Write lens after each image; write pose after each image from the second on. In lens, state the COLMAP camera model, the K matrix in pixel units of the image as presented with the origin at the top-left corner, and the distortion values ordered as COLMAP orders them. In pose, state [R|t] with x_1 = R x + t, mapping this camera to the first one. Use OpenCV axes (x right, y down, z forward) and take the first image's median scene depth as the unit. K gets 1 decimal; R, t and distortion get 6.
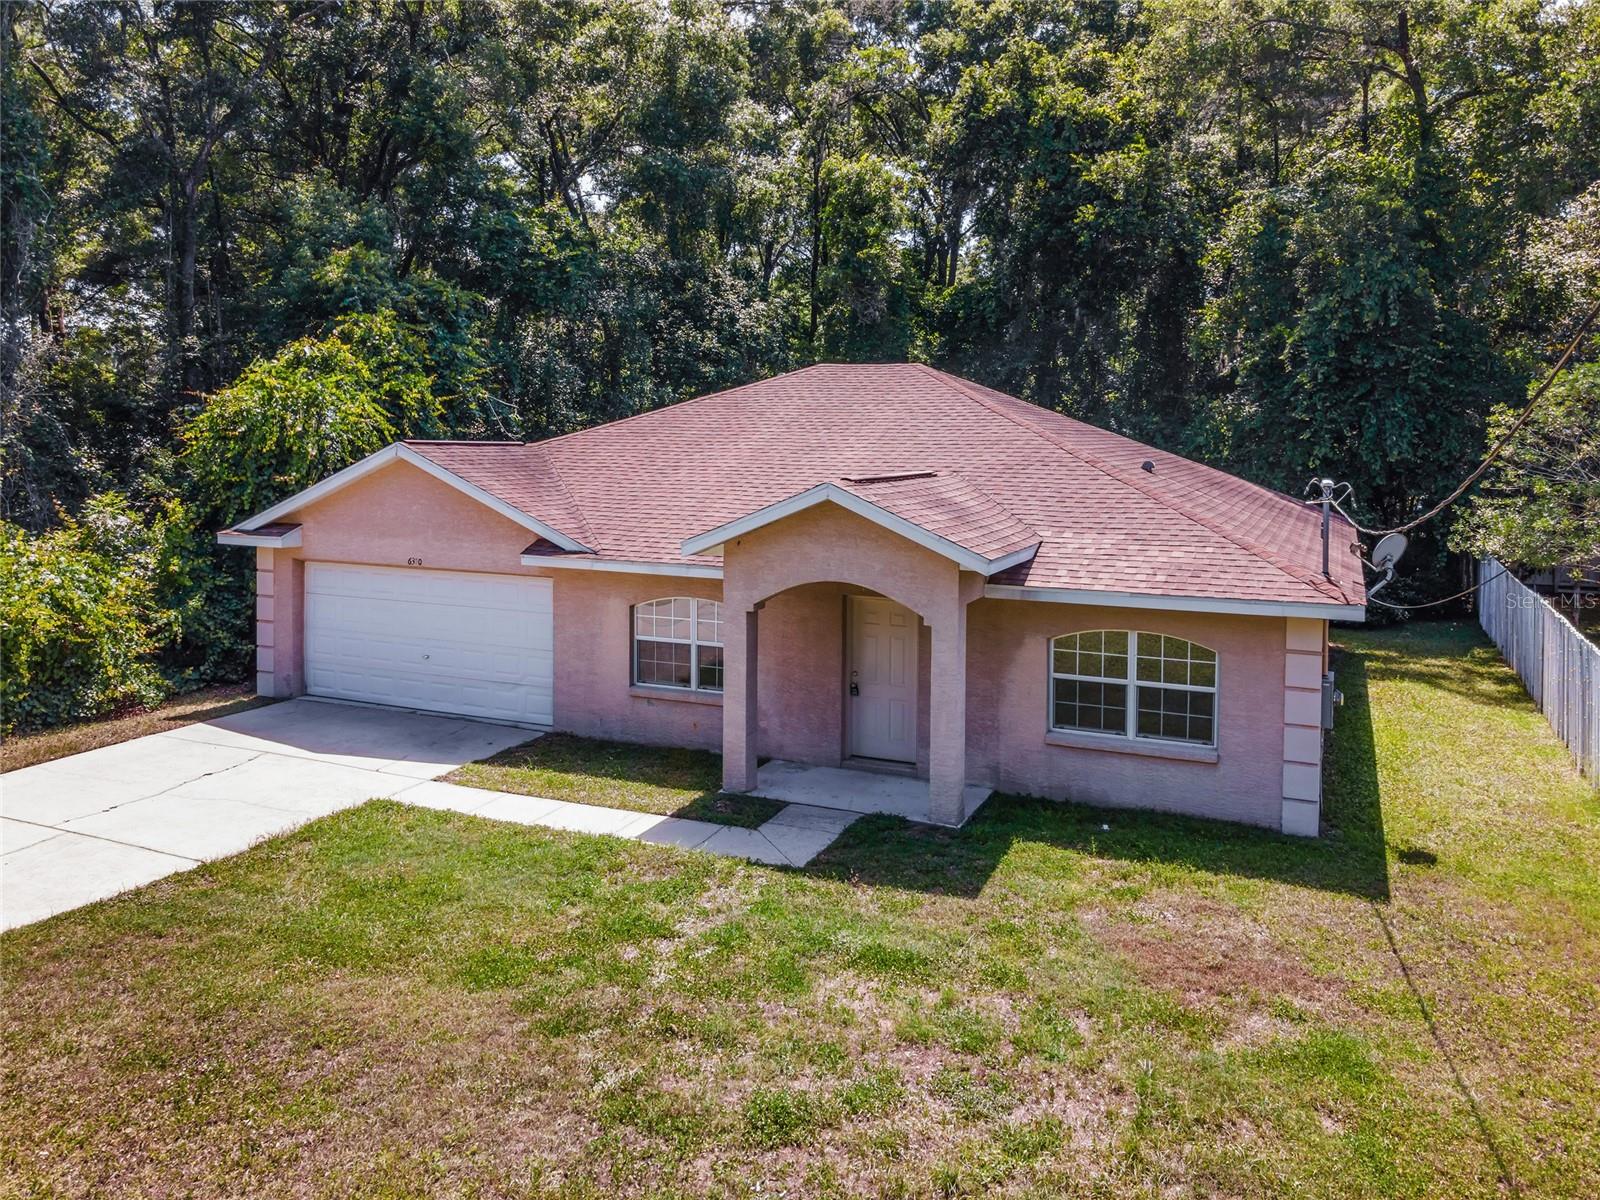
lens RADIAL K [[1191.9, 0, 803.4], [0, 1191.9, 532.2], [0, 0, 1]] dist [0.026237, 0.020902]
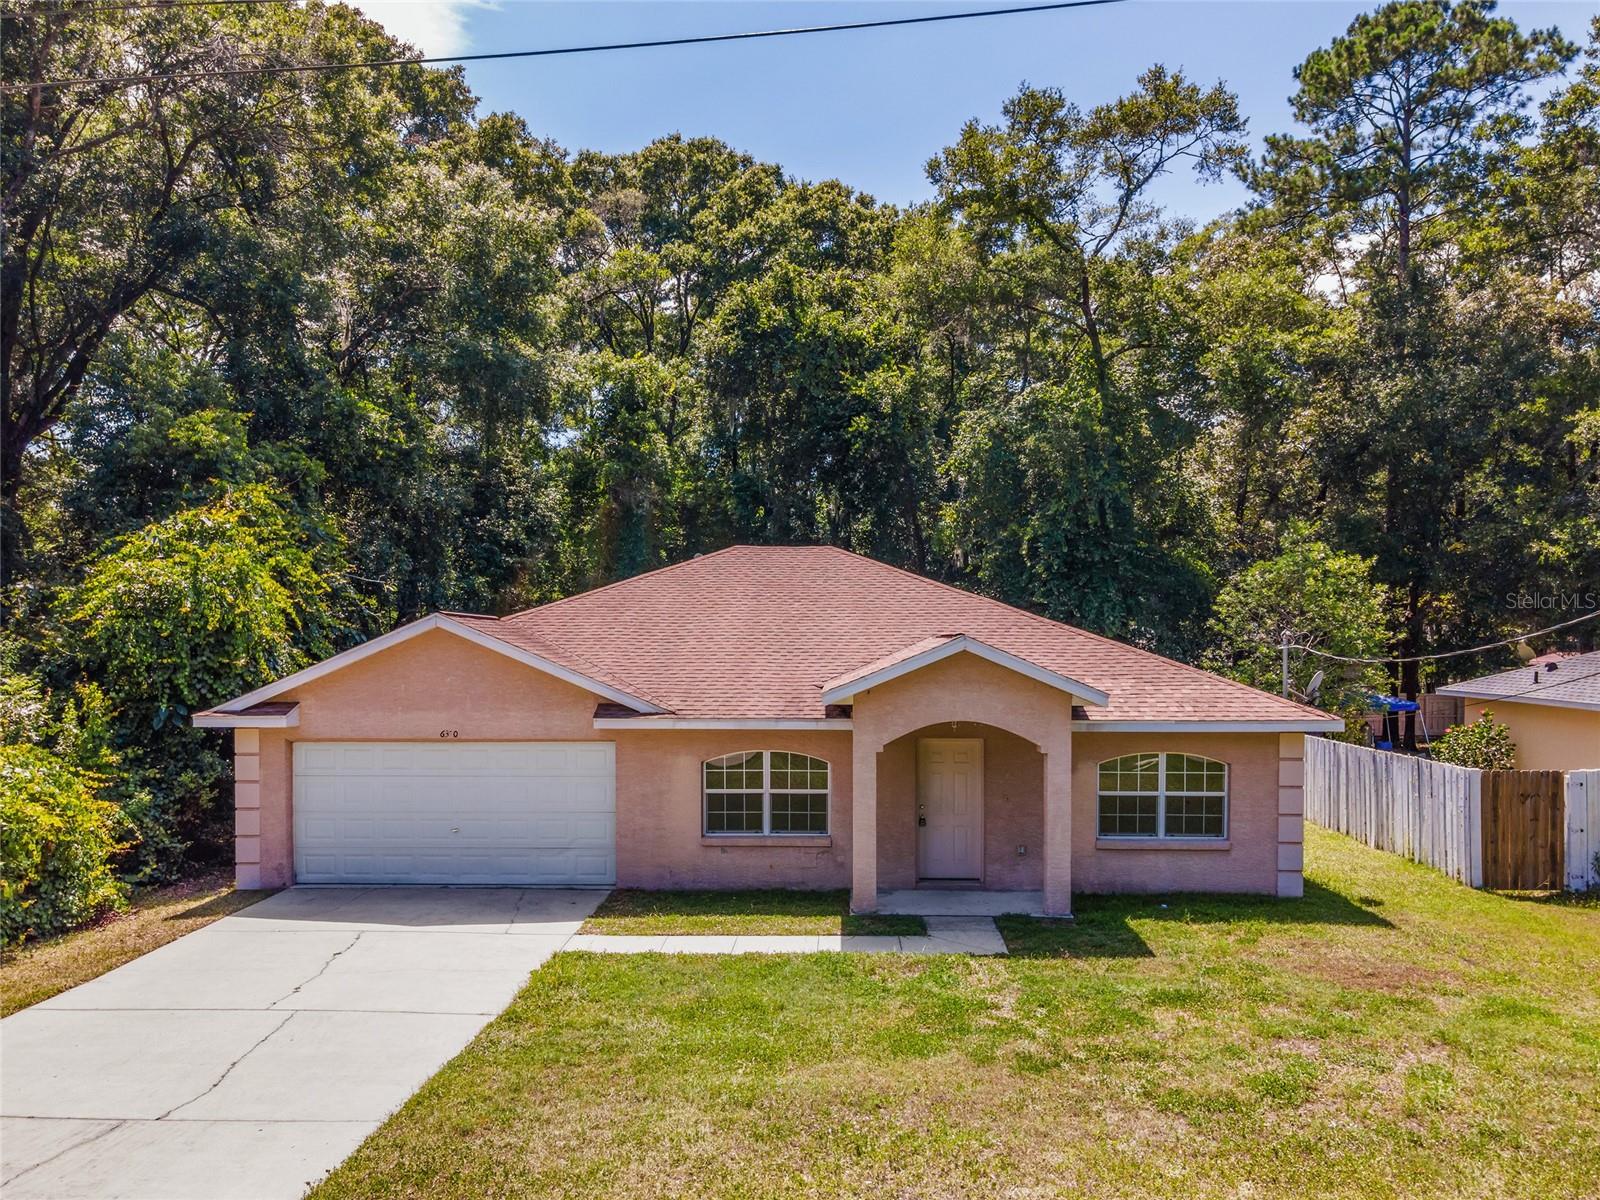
lens RADIAL K [[1191.9, 0, 790.1], [0, 1191.9, 684.6], [0, 0, 1]] dist [0.026237, 0.020902]
pose [[0.929806, -0.026238, 0.367115, -0.435354], [0.041641, 0.998551, -0.034096, 0.030084], [-0.365688, 0.046990, 0.929551, -0.025491]]
